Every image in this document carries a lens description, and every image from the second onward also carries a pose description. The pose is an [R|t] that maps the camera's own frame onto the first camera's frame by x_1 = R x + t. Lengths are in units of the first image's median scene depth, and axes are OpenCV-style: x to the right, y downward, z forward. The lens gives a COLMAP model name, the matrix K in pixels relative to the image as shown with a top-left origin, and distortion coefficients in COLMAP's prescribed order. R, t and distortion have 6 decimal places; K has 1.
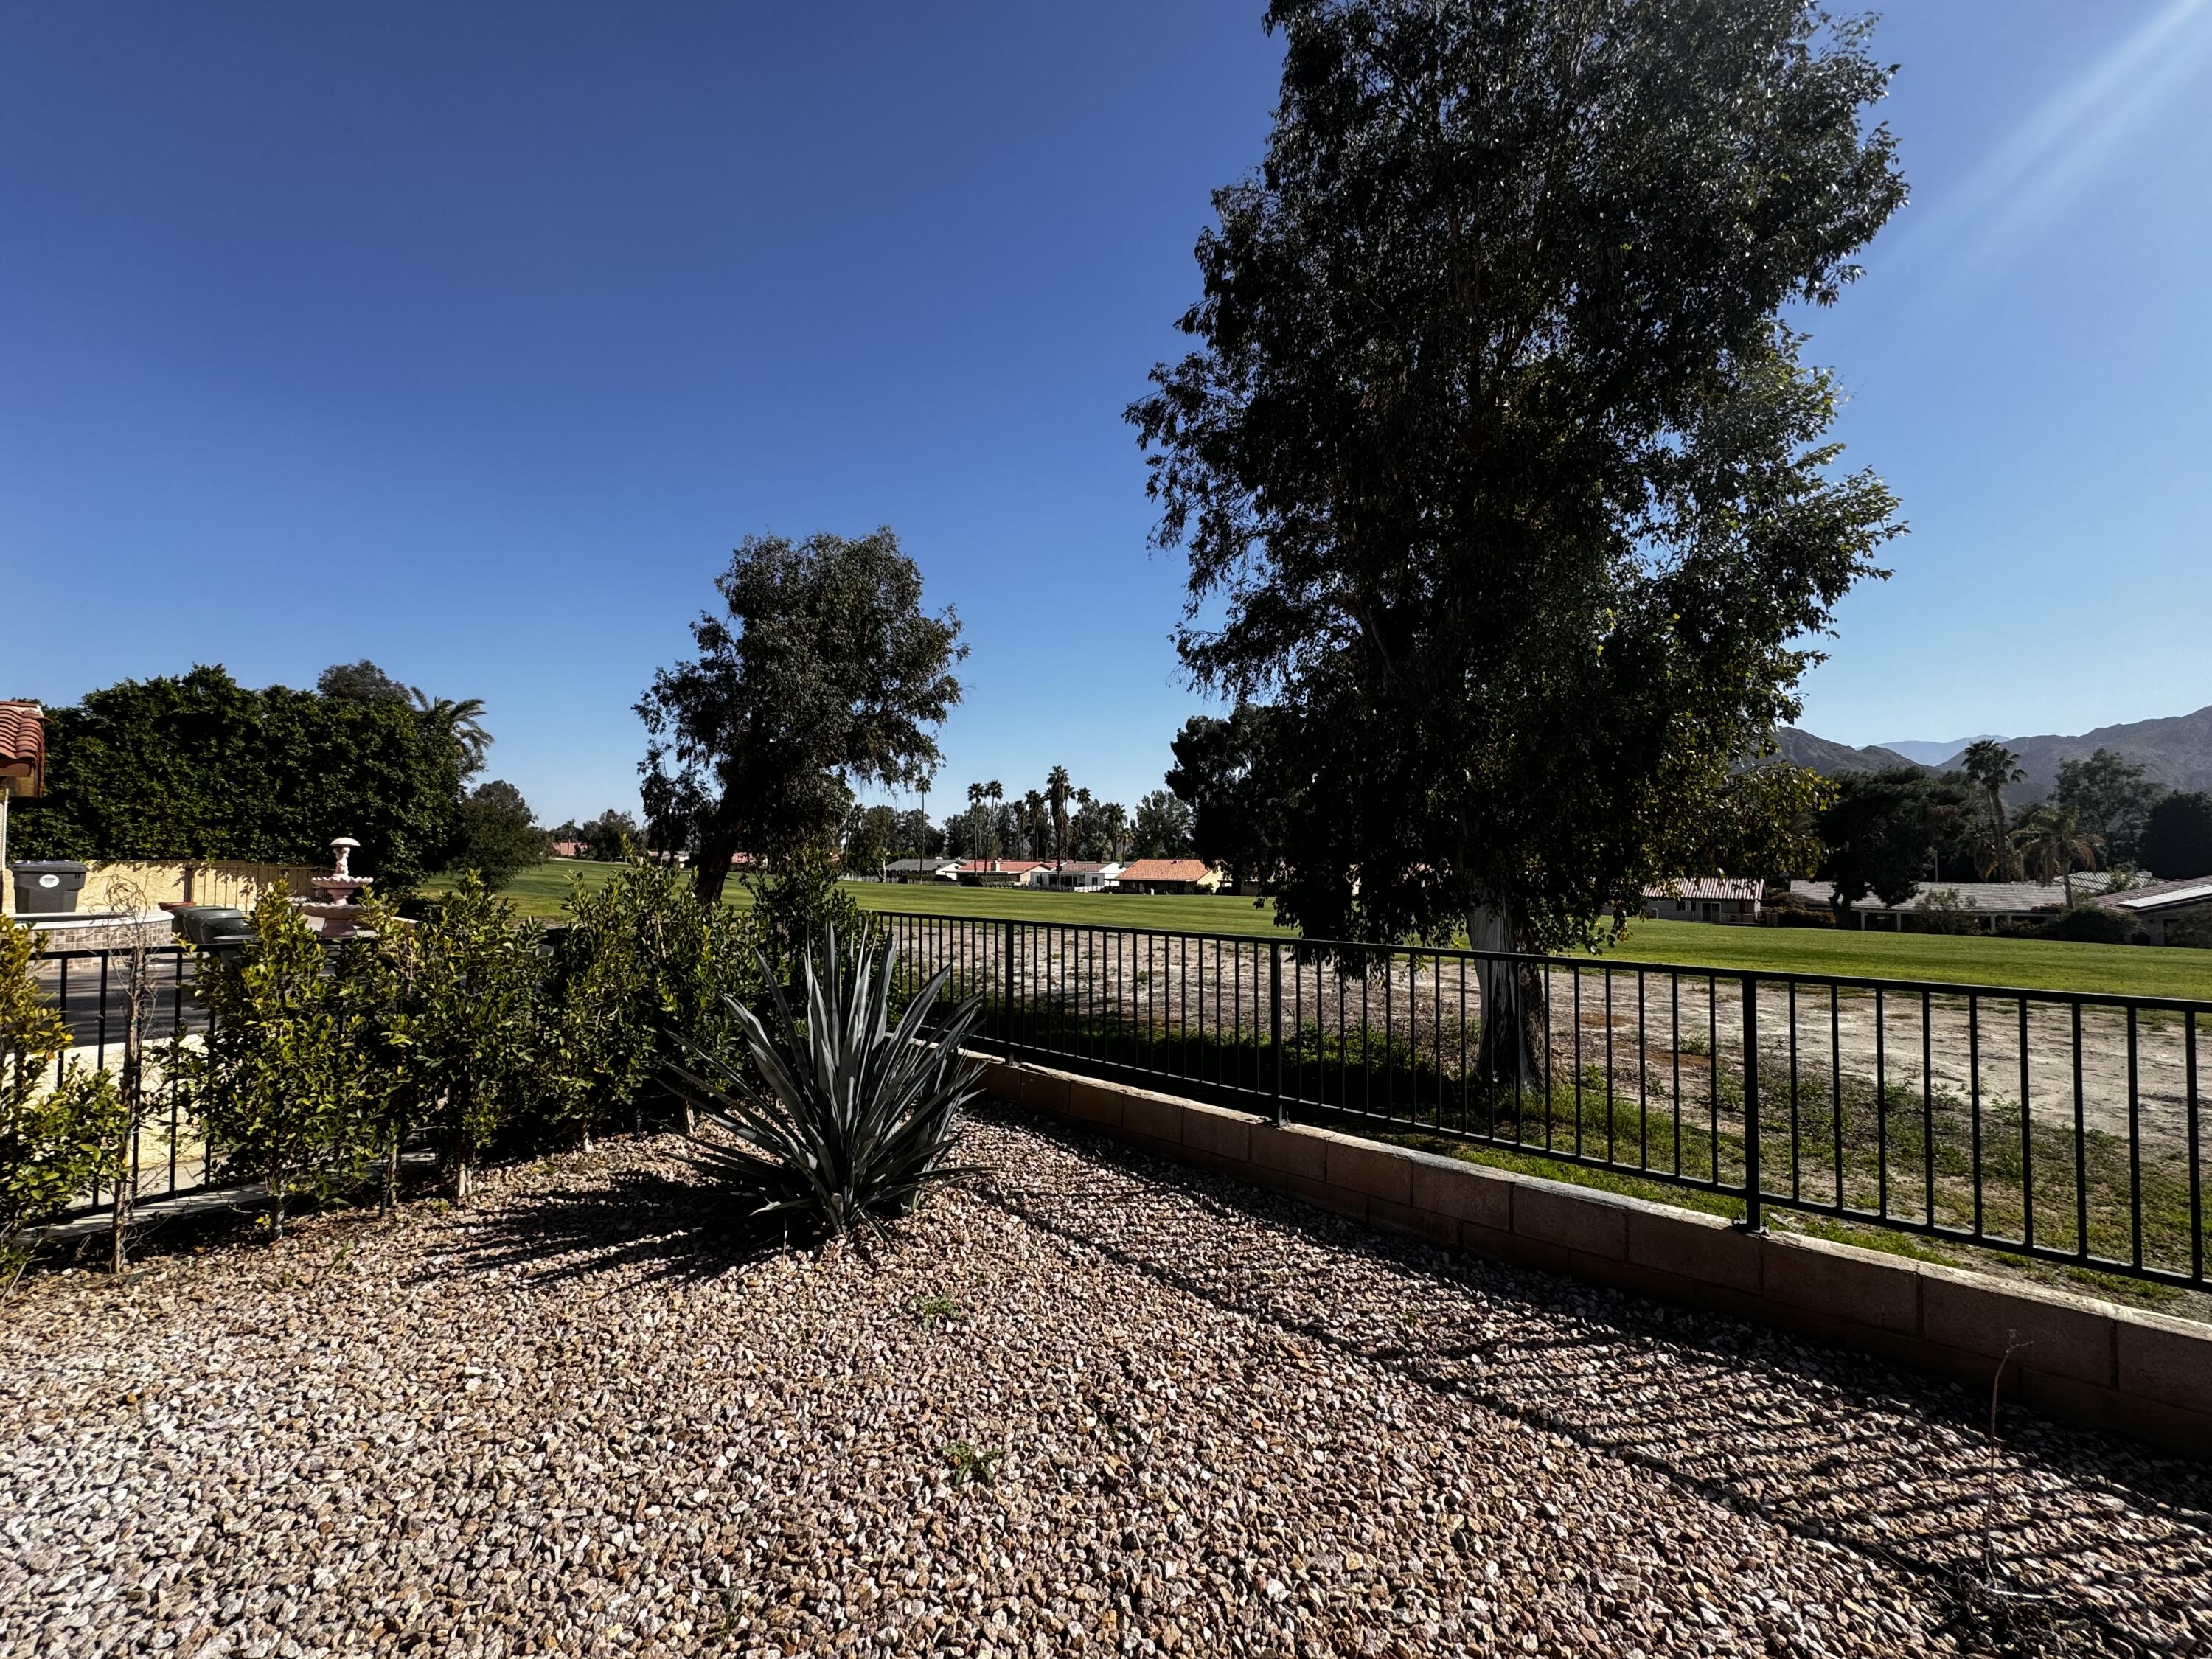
lens RADIAL K [[877.1, 0, 1104.6], [0, 877.1, 824.7], [0, 0, 1]] dist [-0.004033, 0.000462]
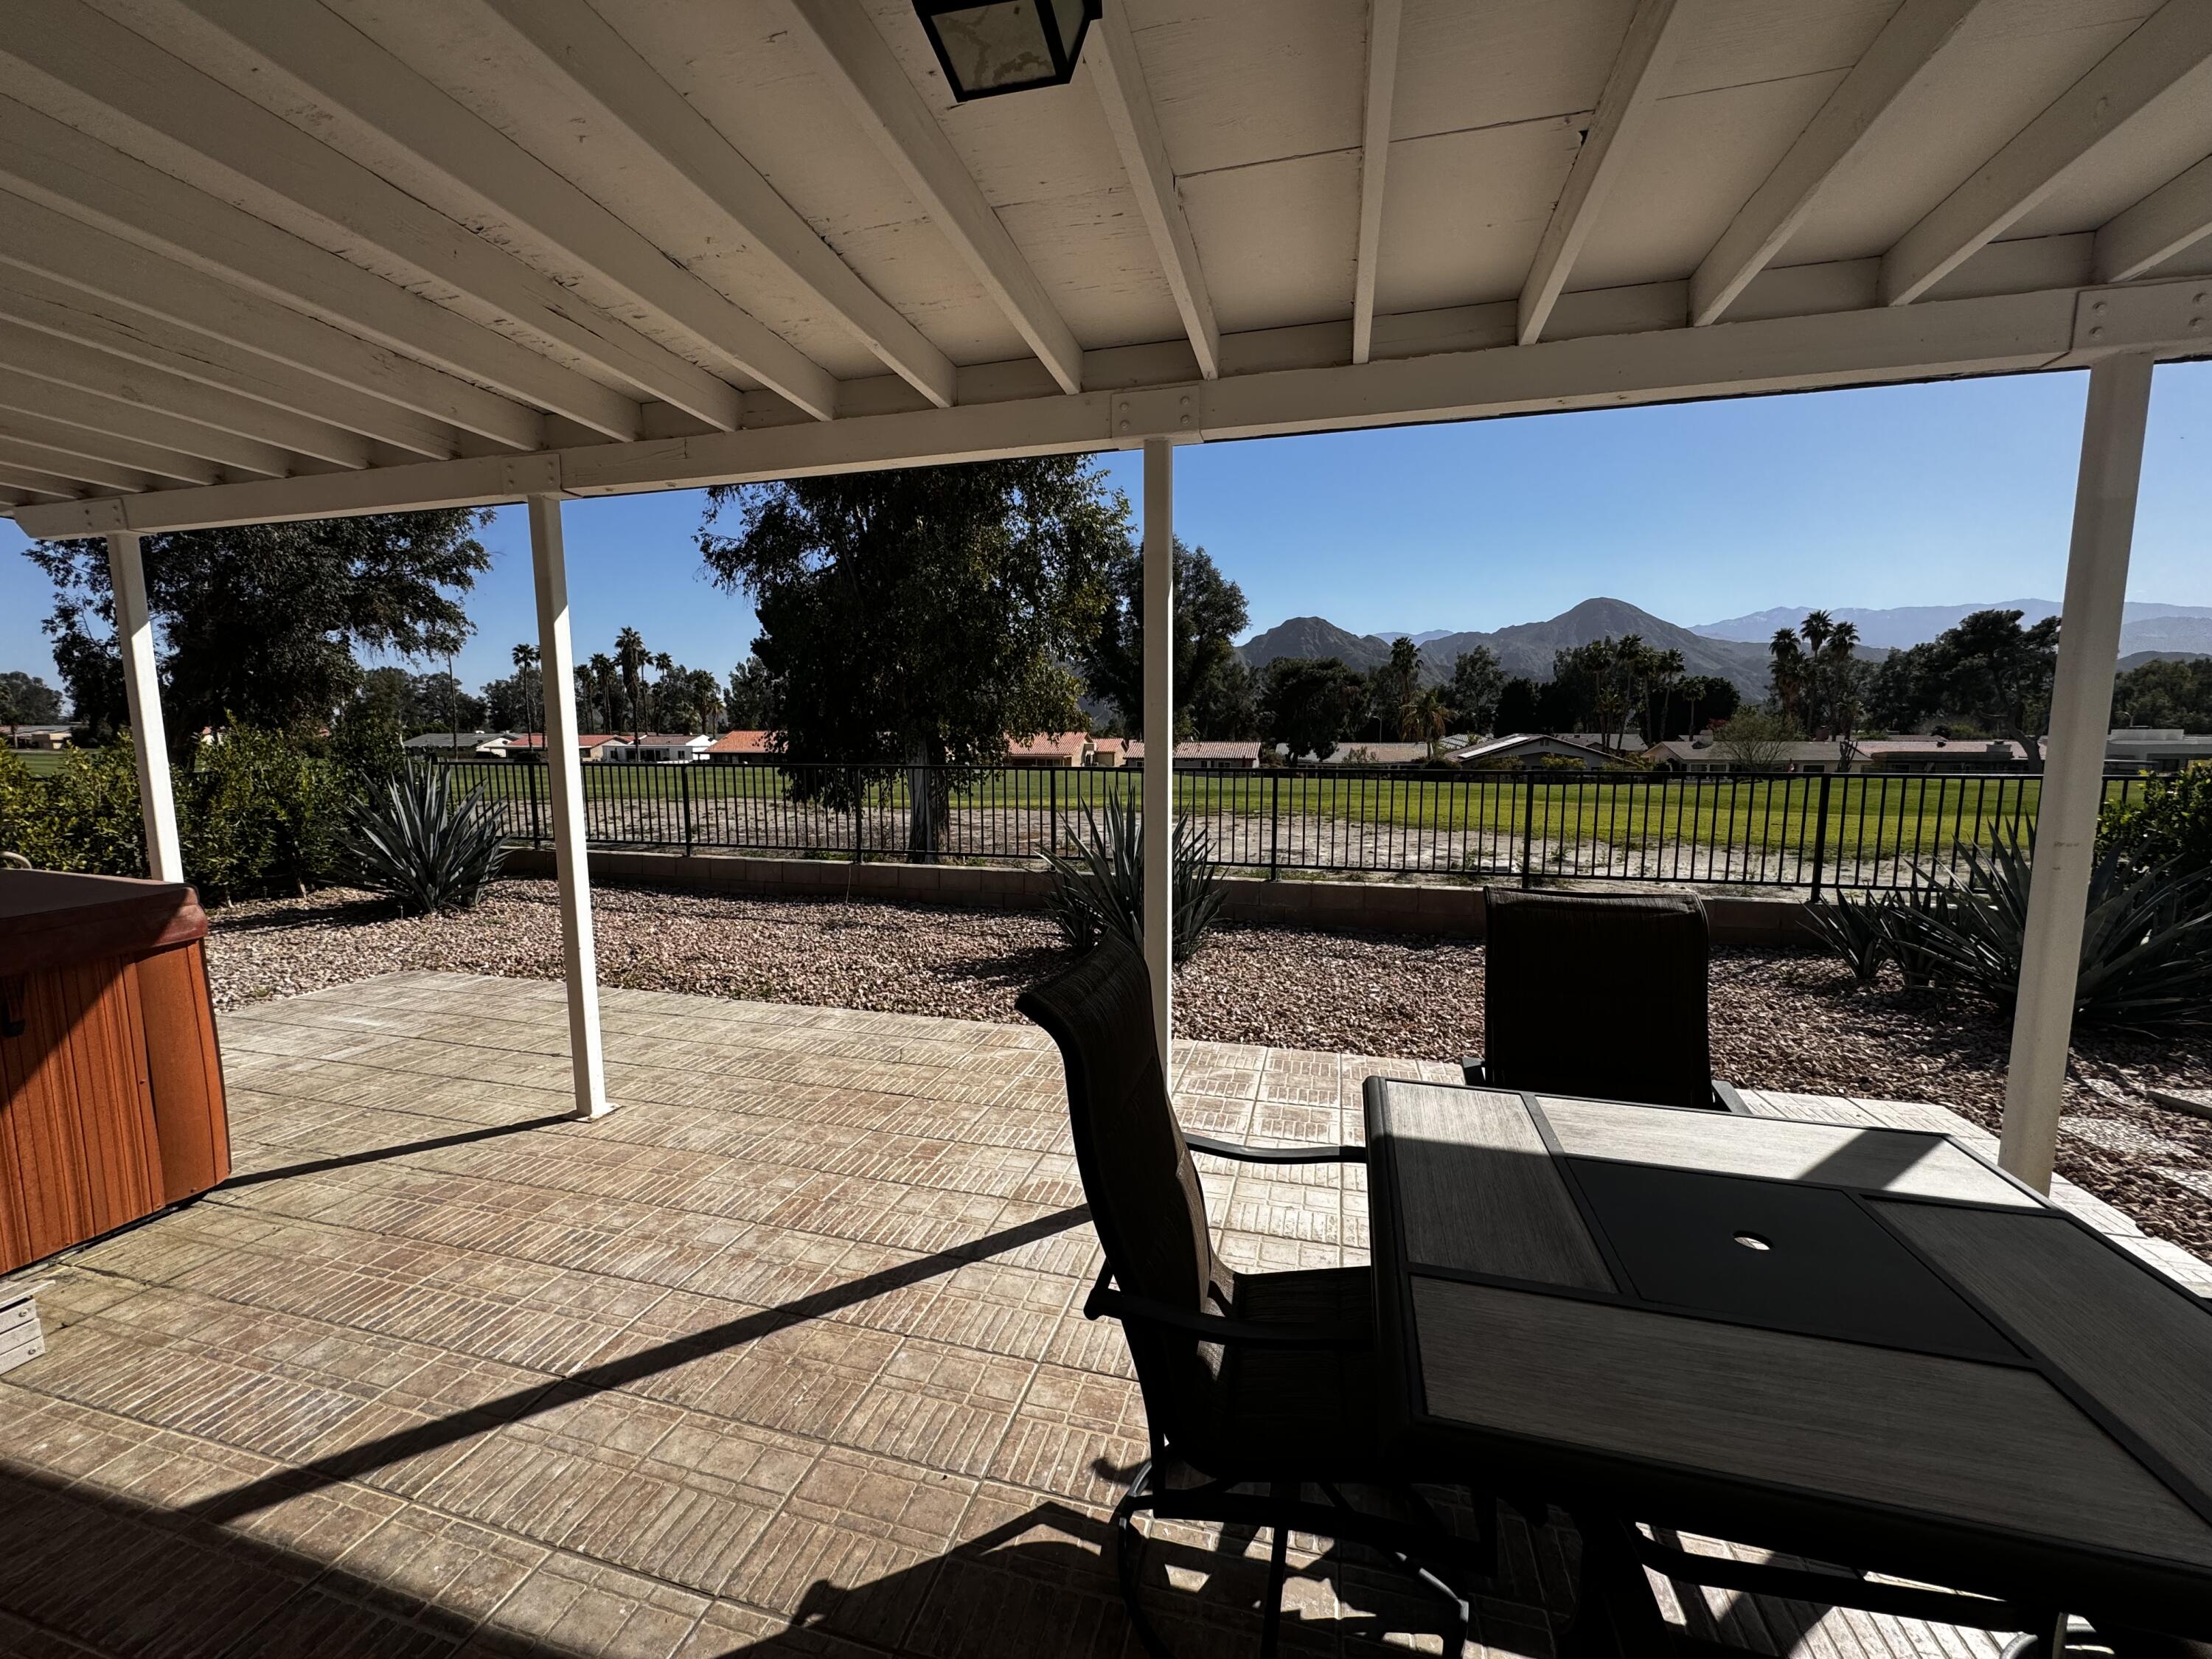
lens RADIAL K [[877.1, 0, 1106.0], [0, 877.1, 831.1], [0, 0, 1]] dist [-0.004033, 0.000462]
pose [[0.908328, -0.055767, 0.414524, 0.019663], [-0.008445, 0.988424, 0.151482, -0.002213], [-0.418174, -0.141096, 0.897342, -0.100232]]
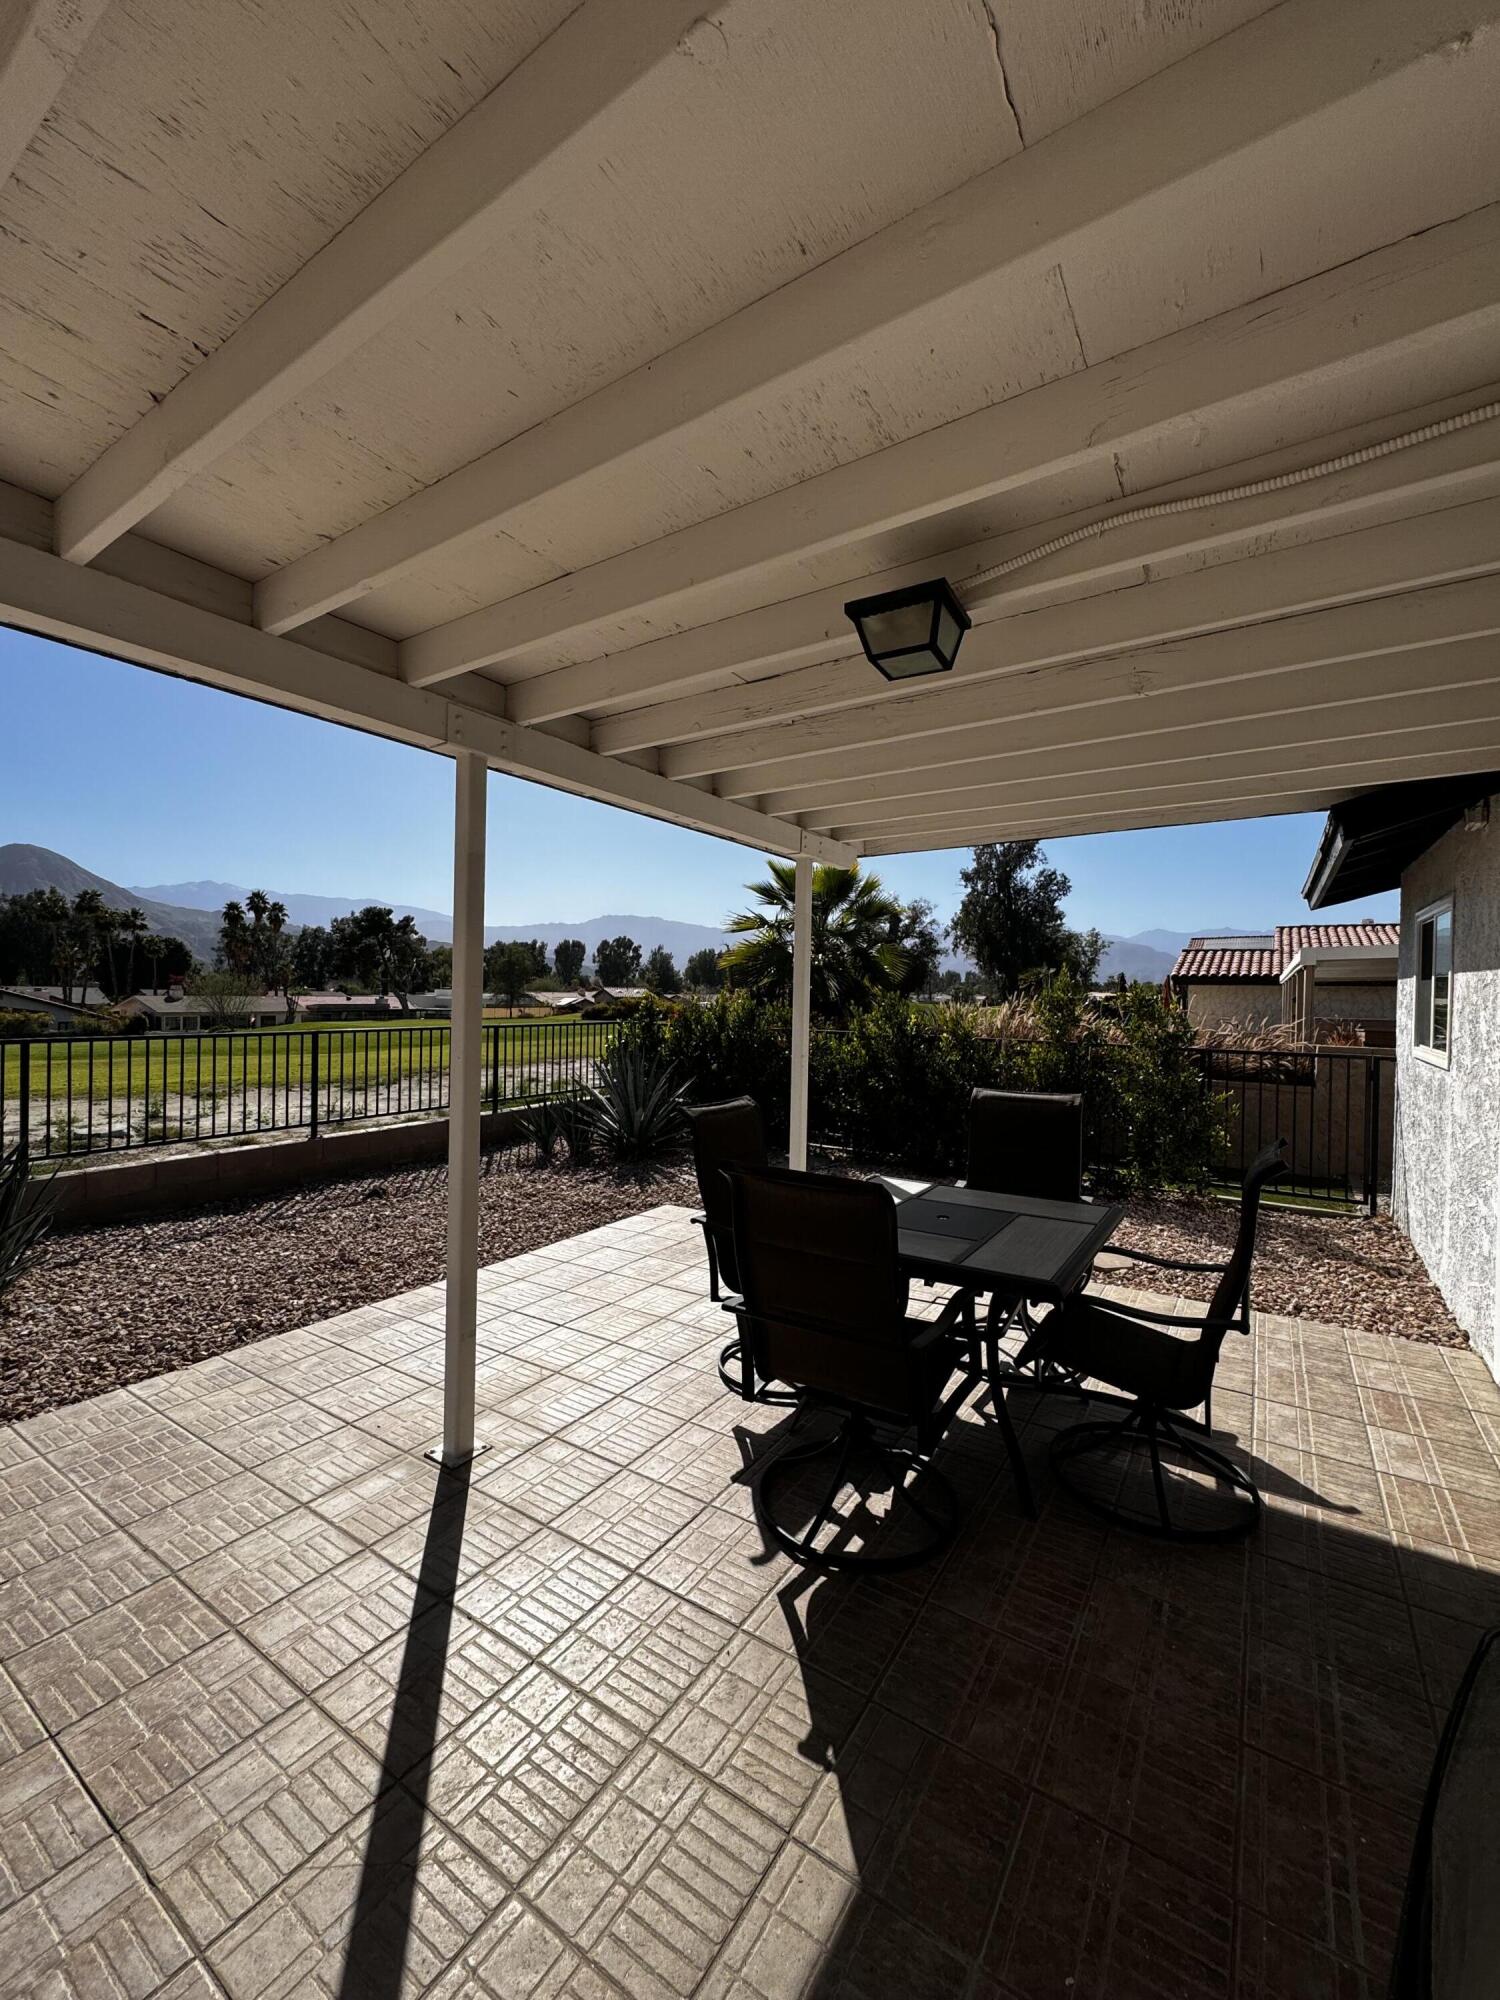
lens RADIAL K [[793.0, 0, 749.2], [0, 793.0, 1000.9], [0, 0, 1]] dist [-0.004033, 0.000462]
pose [[-0.109256, -0.017637, 0.993857, -0.008818], [-0.055184, 0.998408, 0.011652, -0.002506], [-0.992481, -0.053572, -0.110055, -0.066189]]
